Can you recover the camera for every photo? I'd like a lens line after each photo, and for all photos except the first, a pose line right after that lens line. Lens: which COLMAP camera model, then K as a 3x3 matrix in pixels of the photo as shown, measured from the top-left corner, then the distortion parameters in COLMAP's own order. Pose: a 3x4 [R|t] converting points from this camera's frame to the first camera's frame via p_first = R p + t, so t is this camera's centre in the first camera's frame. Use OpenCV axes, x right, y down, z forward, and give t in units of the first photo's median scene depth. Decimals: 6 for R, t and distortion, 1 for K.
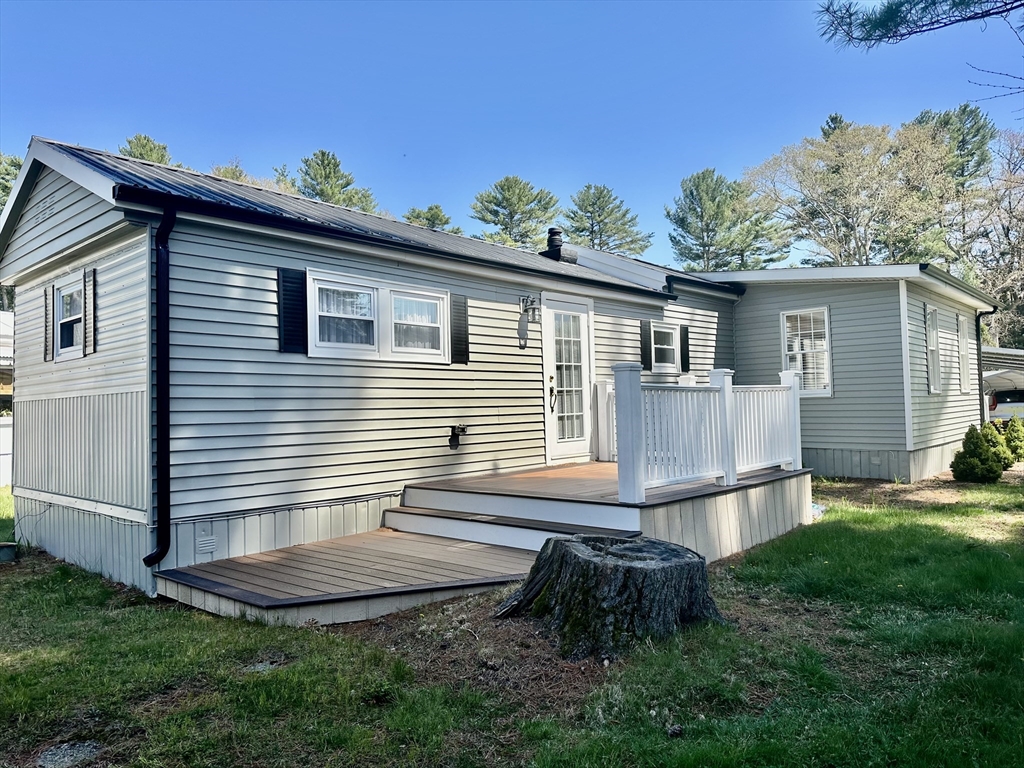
lens RADIAL K [[726.6, 0, 512.0], [0, 726.6, 384.0], [0, 0, 1]] dist [-0.003420, -0.004734]
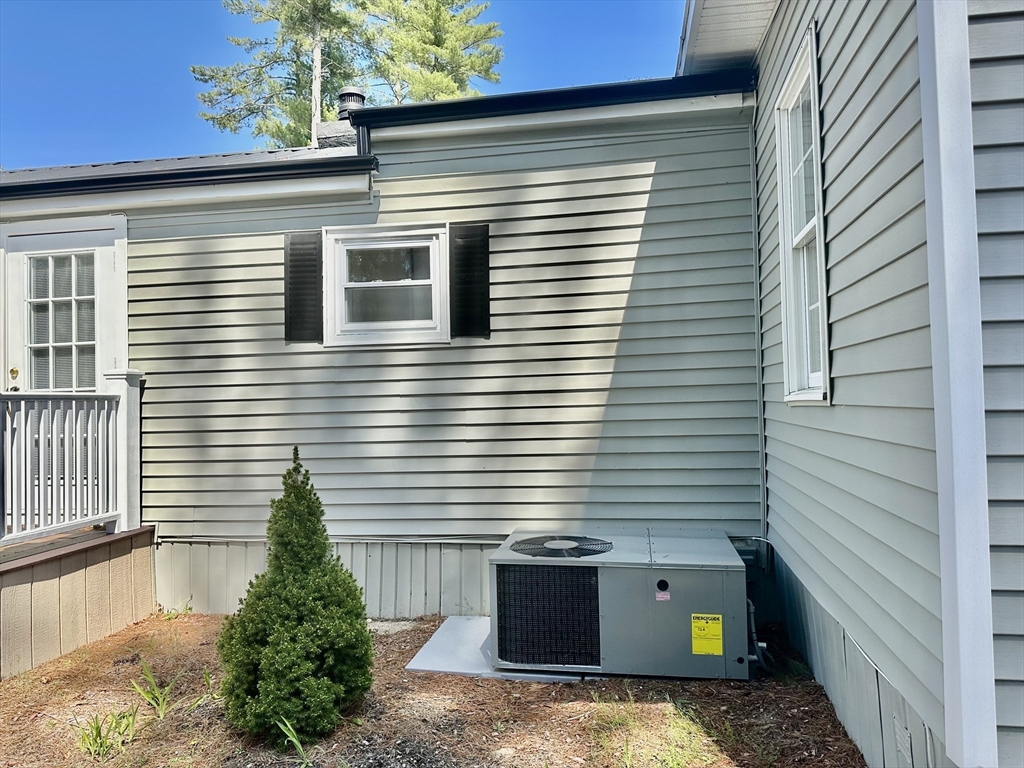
lens RADIAL K [[784.4, 0, 512.0], [0, 784.4, 384.0], [0, 0, 1]] dist [0.006302, -0.002527]
pose [[0.530203, -0.000274, -0.847871, 0.561157], [0.032851, 0.999256, 0.020221, 0.000954], [0.847234, -0.038575, 0.529817, 0.713285]]
